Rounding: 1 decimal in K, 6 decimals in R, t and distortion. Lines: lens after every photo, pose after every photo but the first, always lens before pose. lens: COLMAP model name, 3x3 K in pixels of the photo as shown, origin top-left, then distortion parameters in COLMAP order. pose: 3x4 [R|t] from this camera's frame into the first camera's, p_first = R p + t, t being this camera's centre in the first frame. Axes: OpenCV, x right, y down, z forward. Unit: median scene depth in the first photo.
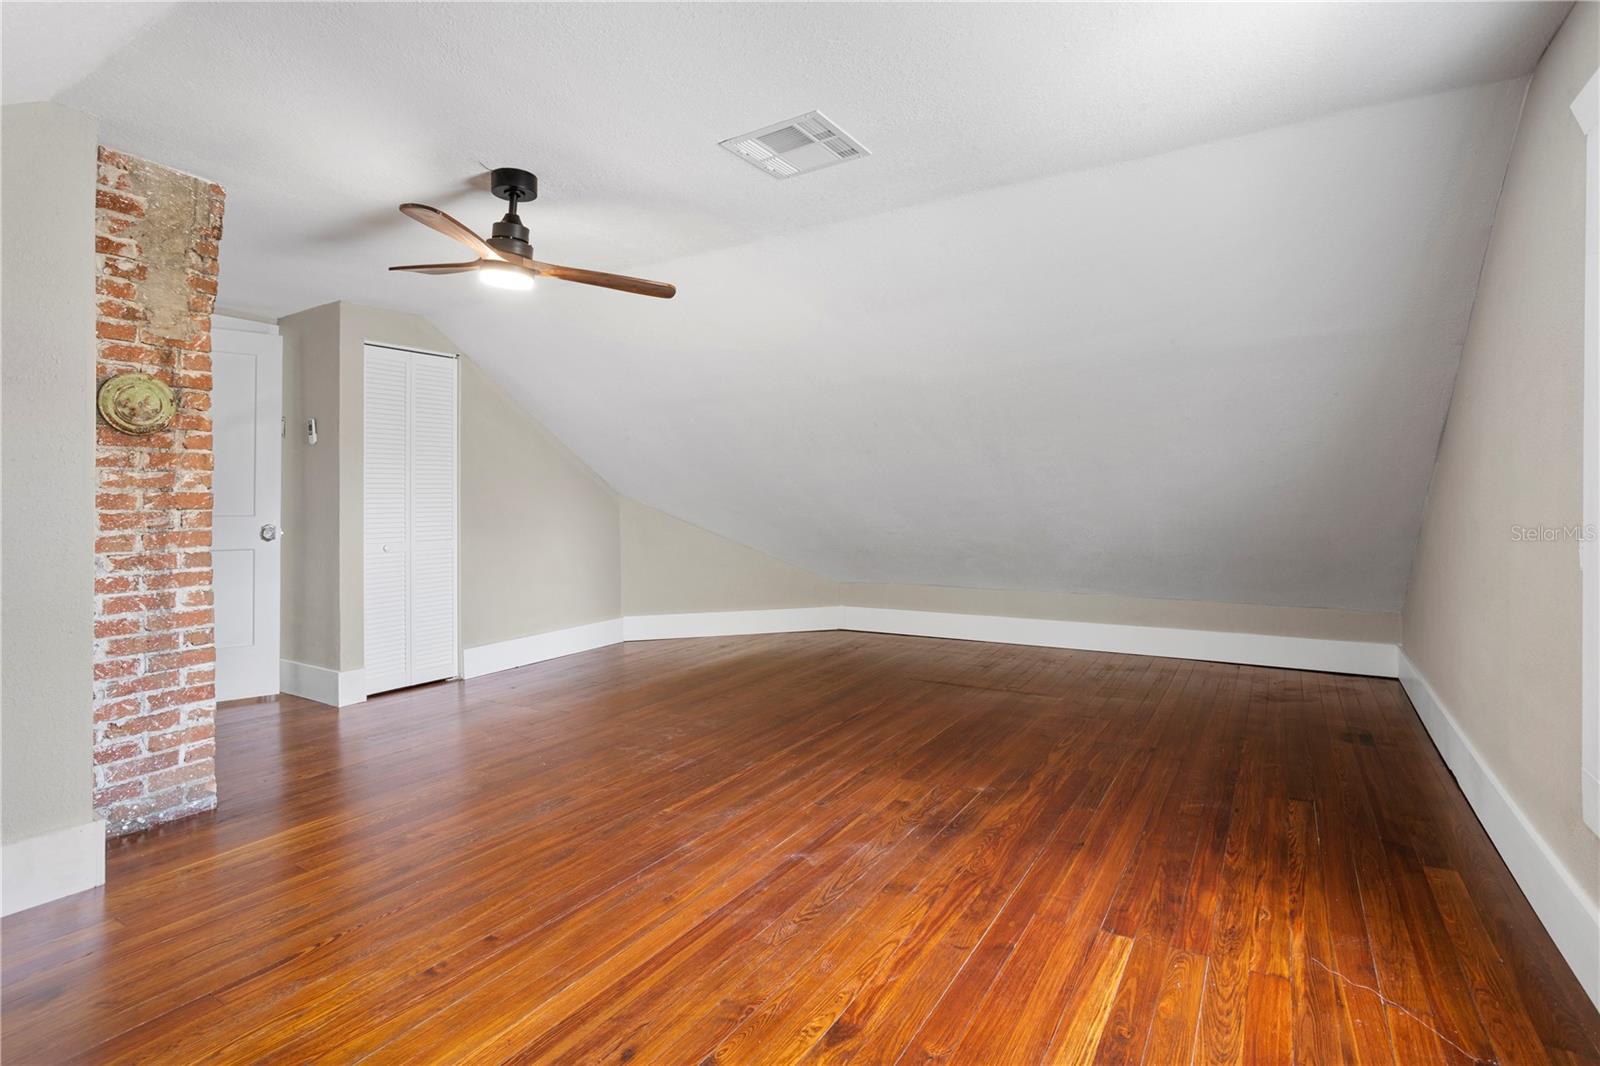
lens RADIAL K [[776.7, 0, 801.5], [0, 776.7, 521.4], [0, 0, 1]] dist [-0.066769, 0.037255]
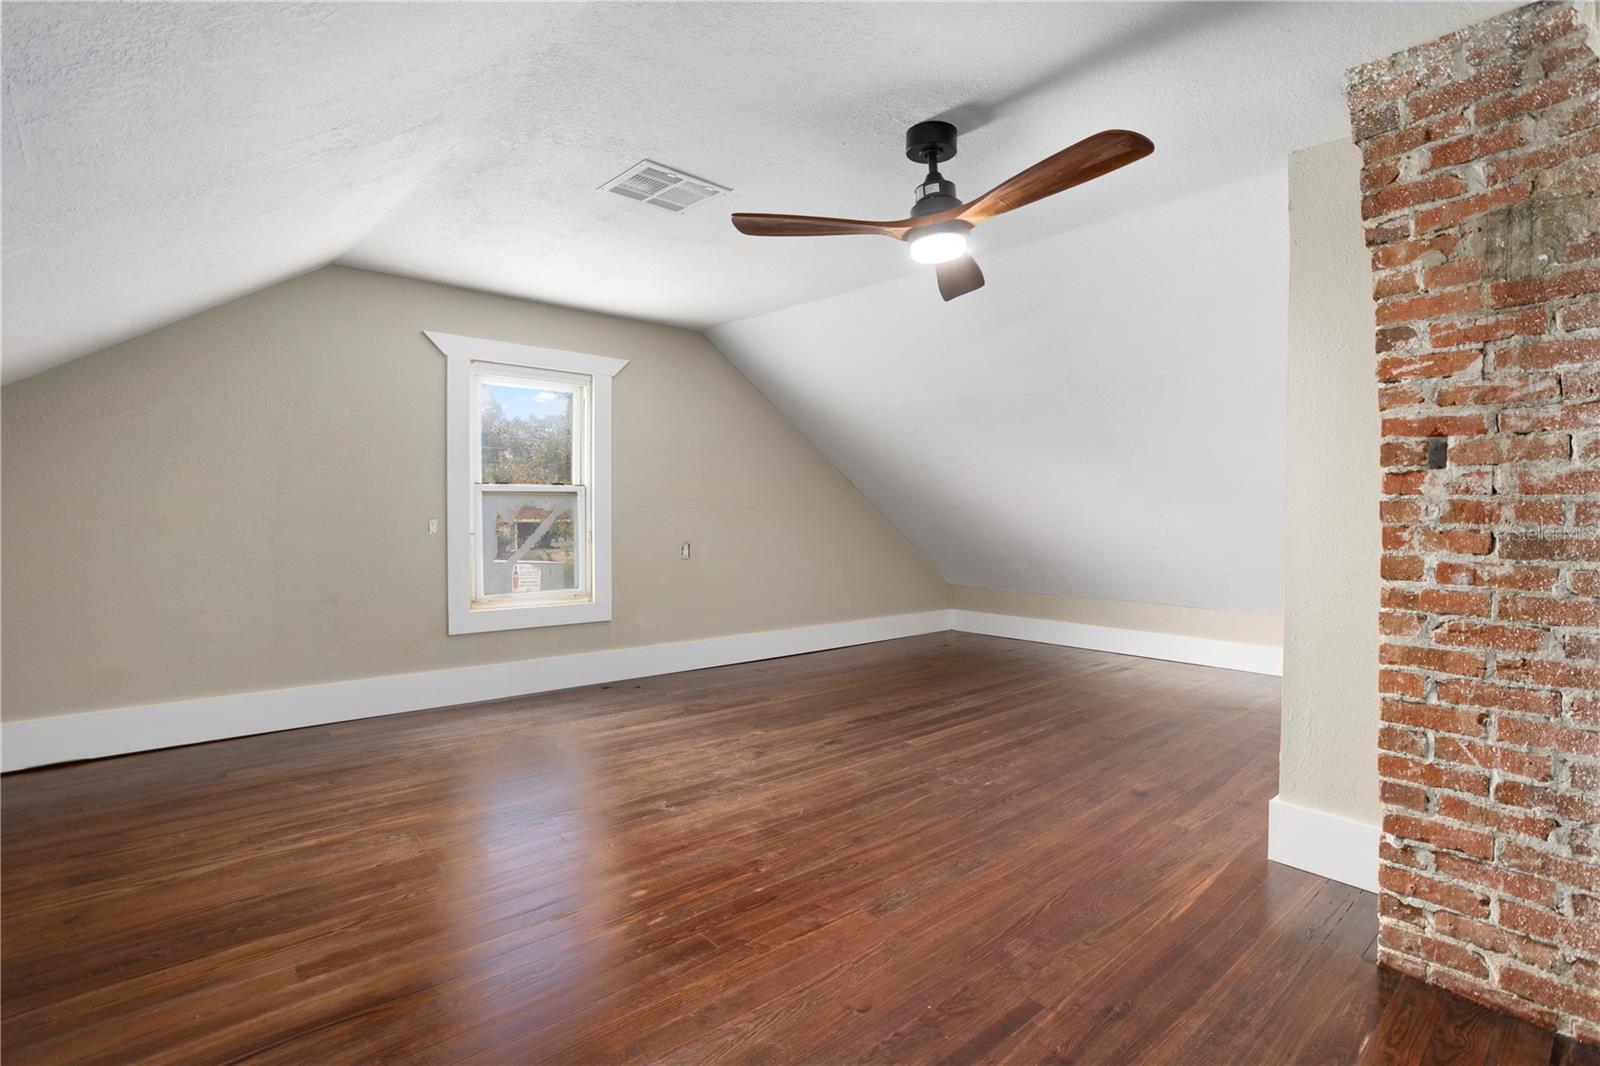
lens RADIAL K [[776.7, 0, 801.5], [0, 776.7, 521.4], [0, 0, 1]] dist [-0.066769, 0.037255]
pose [[-0.957222, -0.011173, 0.289139, -0.548428], [-0.000682, 0.999338, 0.036362, -0.051788], [-0.289354, 0.034610, -0.956596, 2.094161]]
